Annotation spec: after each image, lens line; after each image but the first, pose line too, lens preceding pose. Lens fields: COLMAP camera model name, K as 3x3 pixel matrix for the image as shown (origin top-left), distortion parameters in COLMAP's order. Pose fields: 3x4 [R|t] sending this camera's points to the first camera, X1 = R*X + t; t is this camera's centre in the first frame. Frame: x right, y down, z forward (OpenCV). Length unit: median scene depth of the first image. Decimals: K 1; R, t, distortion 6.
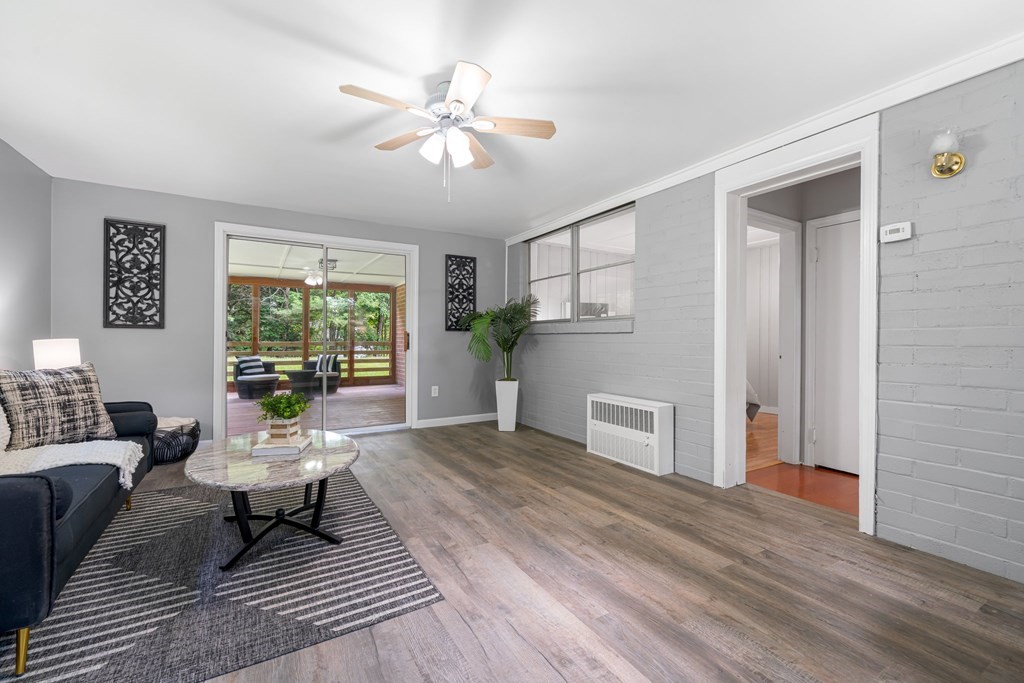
lens RADIAL K [[428.9, 0, 515.9], [0, 428.9, 344.7], [0, 0, 1]] dist [0.002048, 0.000312]
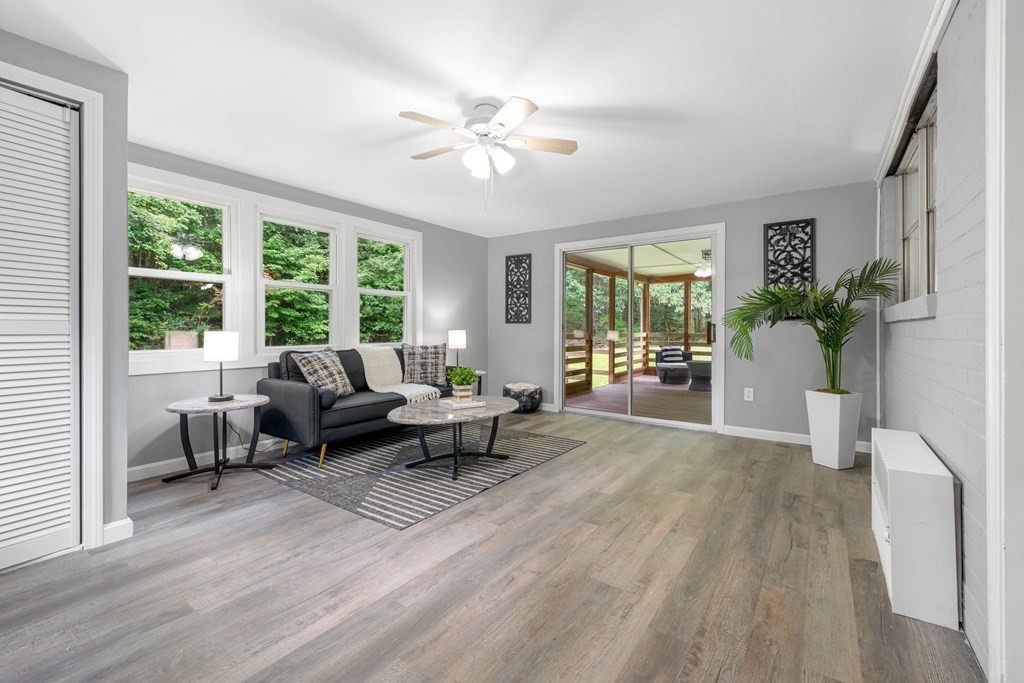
lens RADIAL K [[428.9, 0, 515.9], [0, 428.9, 344.7], [0, 0, 1]] dist [0.002048, 0.000312]
pose [[0.409240, 0.032376, -0.911852, 0.825386], [-0.014207, 0.999475, 0.029110, -0.010389], [0.912316, 0.001042, 0.409485, 0.563489]]
